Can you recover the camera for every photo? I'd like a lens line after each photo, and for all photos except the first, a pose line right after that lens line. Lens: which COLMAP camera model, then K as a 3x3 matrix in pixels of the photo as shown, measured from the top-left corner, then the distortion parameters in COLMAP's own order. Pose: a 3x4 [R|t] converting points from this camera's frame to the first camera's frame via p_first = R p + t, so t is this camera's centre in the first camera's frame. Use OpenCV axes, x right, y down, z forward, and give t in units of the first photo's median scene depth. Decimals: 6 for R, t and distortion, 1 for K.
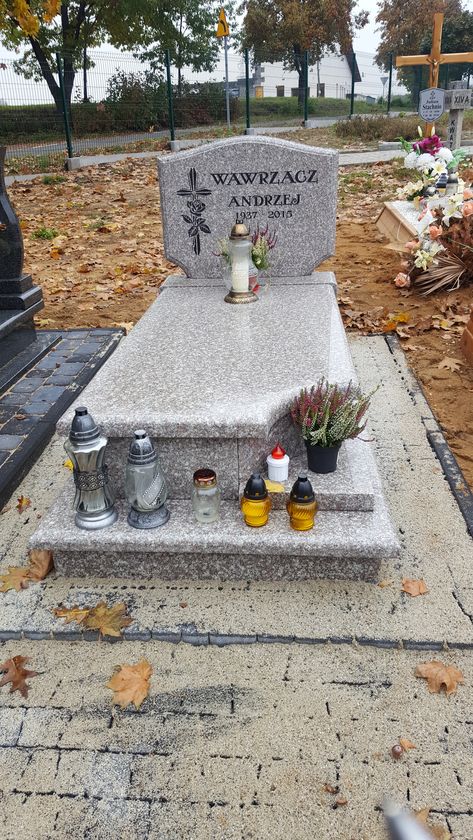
lens RADIAL K [[765.1, 0, 219.8], [0, 765.1, 423.7], [0, 0, 1]] dist [0.129927, -0.078164]
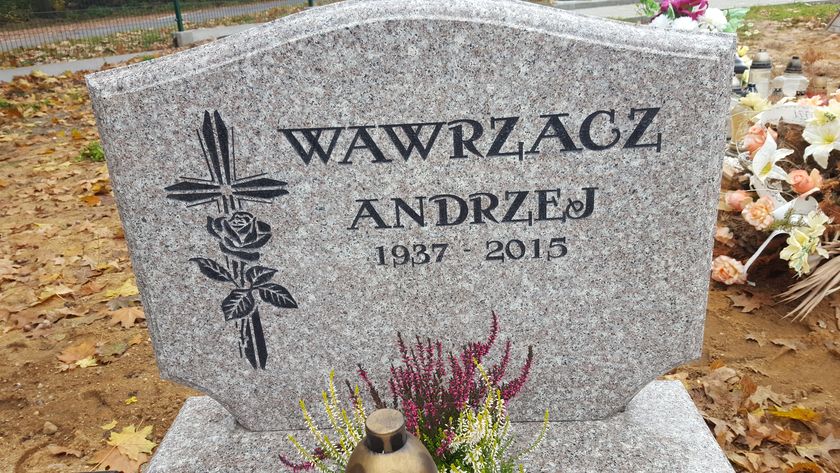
lens RADIAL K [[765.1, 0, 422.0], [0, 765.1, 237.3], [0, 0, 1]] dist [0.129927, -0.078164]
pose [[0.997510, -0.047343, 0.052267, 0.023563], [0.050244, 0.997185, -0.055664, -0.262795], [-0.049485, 0.058152, 0.997081, 0.713950]]
